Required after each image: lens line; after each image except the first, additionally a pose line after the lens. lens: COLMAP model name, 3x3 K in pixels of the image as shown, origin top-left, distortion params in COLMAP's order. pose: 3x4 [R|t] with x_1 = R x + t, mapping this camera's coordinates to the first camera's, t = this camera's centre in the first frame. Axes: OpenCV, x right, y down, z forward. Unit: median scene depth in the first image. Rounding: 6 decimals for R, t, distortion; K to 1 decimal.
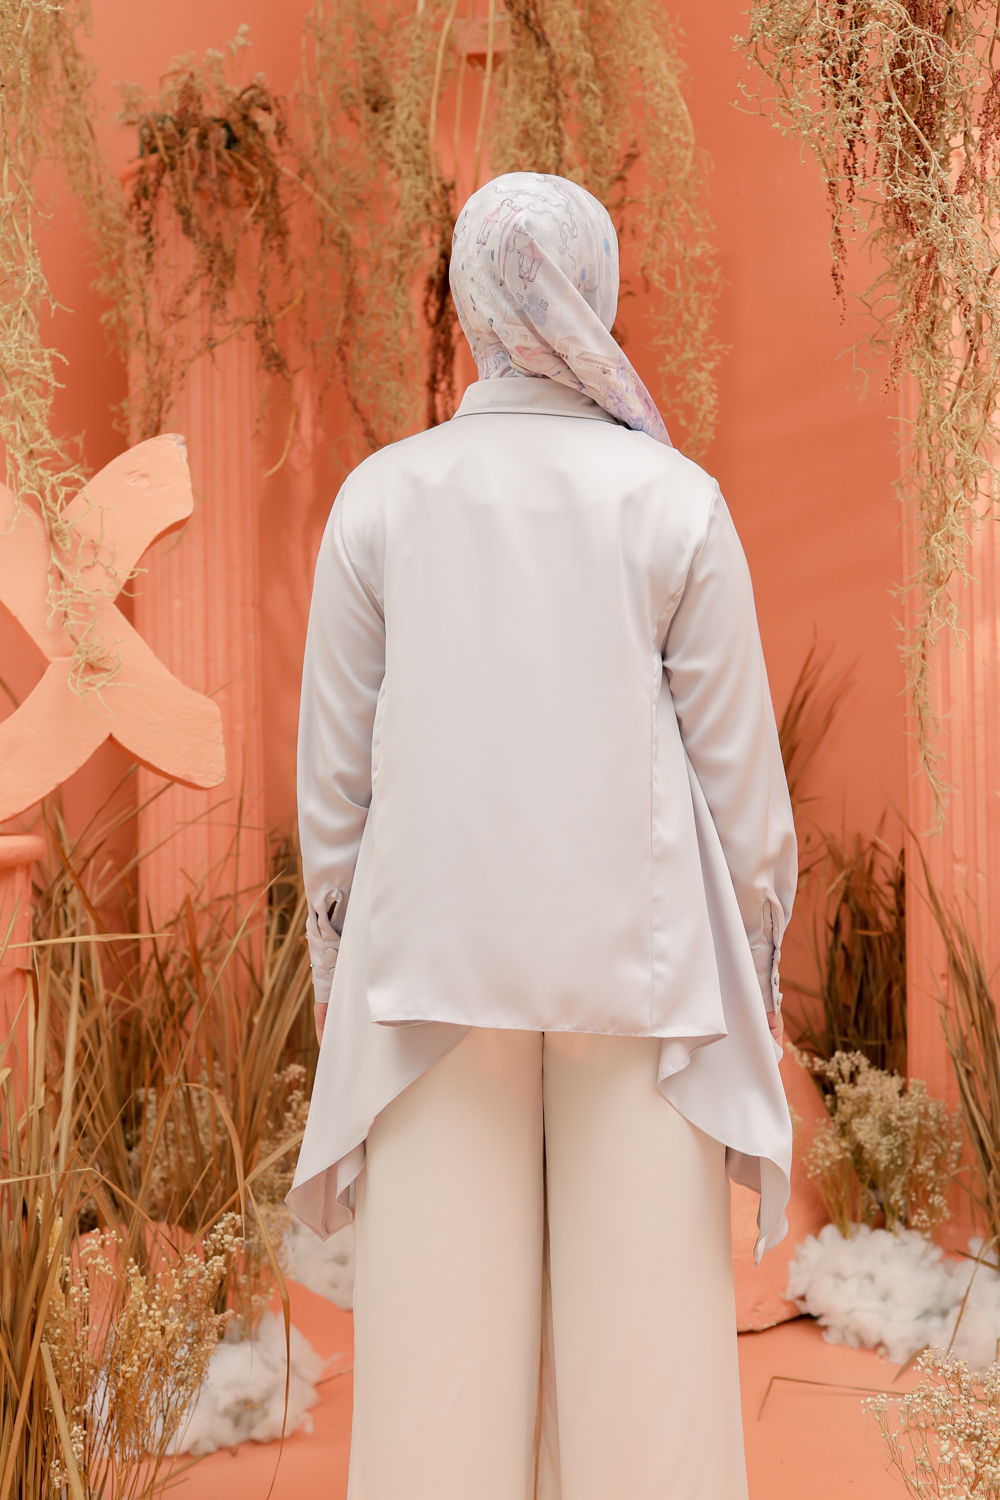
lens RADIAL K [[1623.0, 0, 500.0], [0, 1623.0, 750.0], [0, 0, 1]] dist [-0.012360, -0.000822]
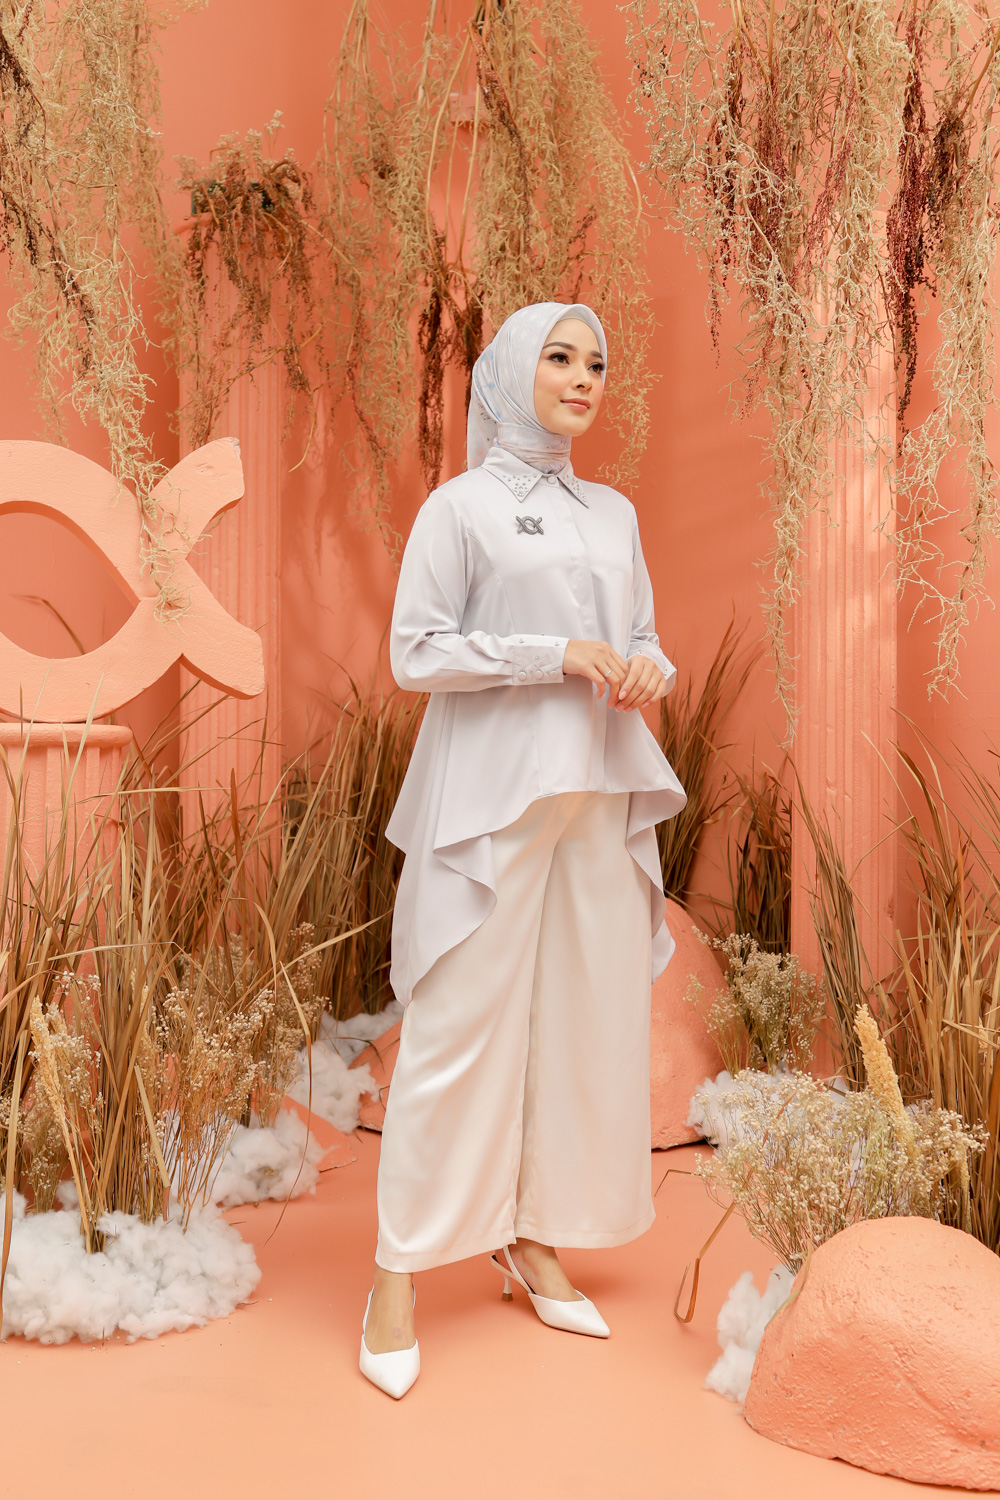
lens RADIAL K [[1623.0, 0, 500.0], [0, 1623.0, 750.0], [0, 0, 1]] dist [-0.012360, -0.000822]
pose [[0.999802, 0.019303, 0.004897, 0.017132], [-0.019286, 0.999808, -0.003511, 0.048955], [-0.004963, 0.003416, 0.999982, -0.260824]]
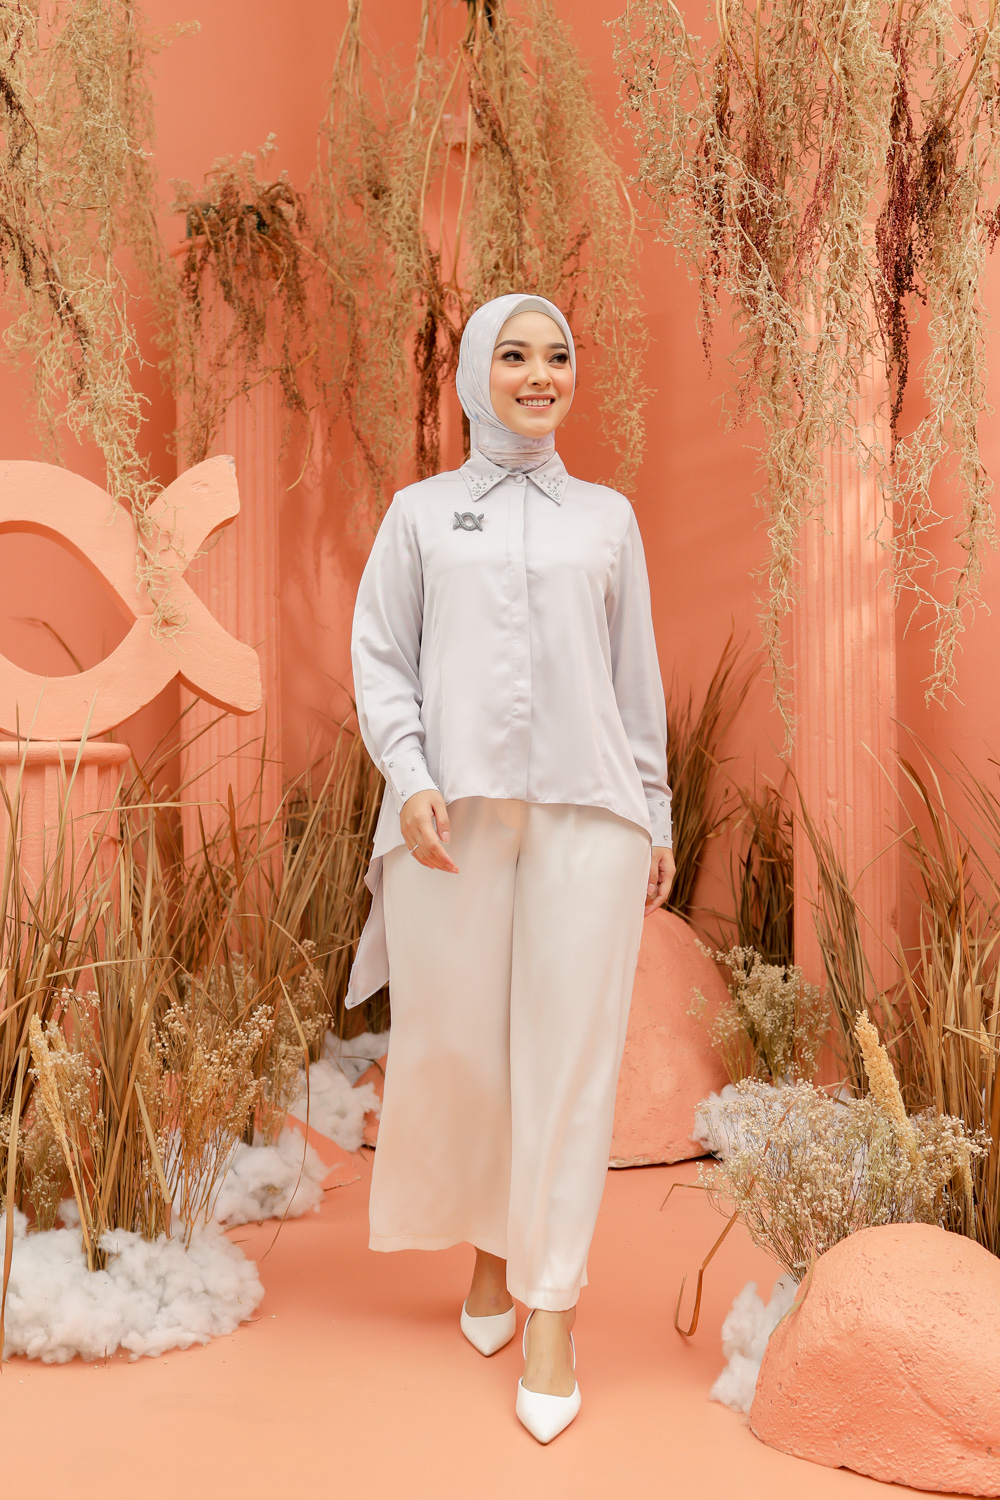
lens RADIAL K [[1623.0, 0, 500.0], [0, 1623.0, 750.0], [0, 0, 1]] dist [-0.012360, -0.000822]
pose [[0.999980, 0.006236, 0.000510, 0.022436], [-0.006226, 0.999818, -0.018055, 0.055228], [-0.000622, 0.018051, 0.999837, -0.260867]]
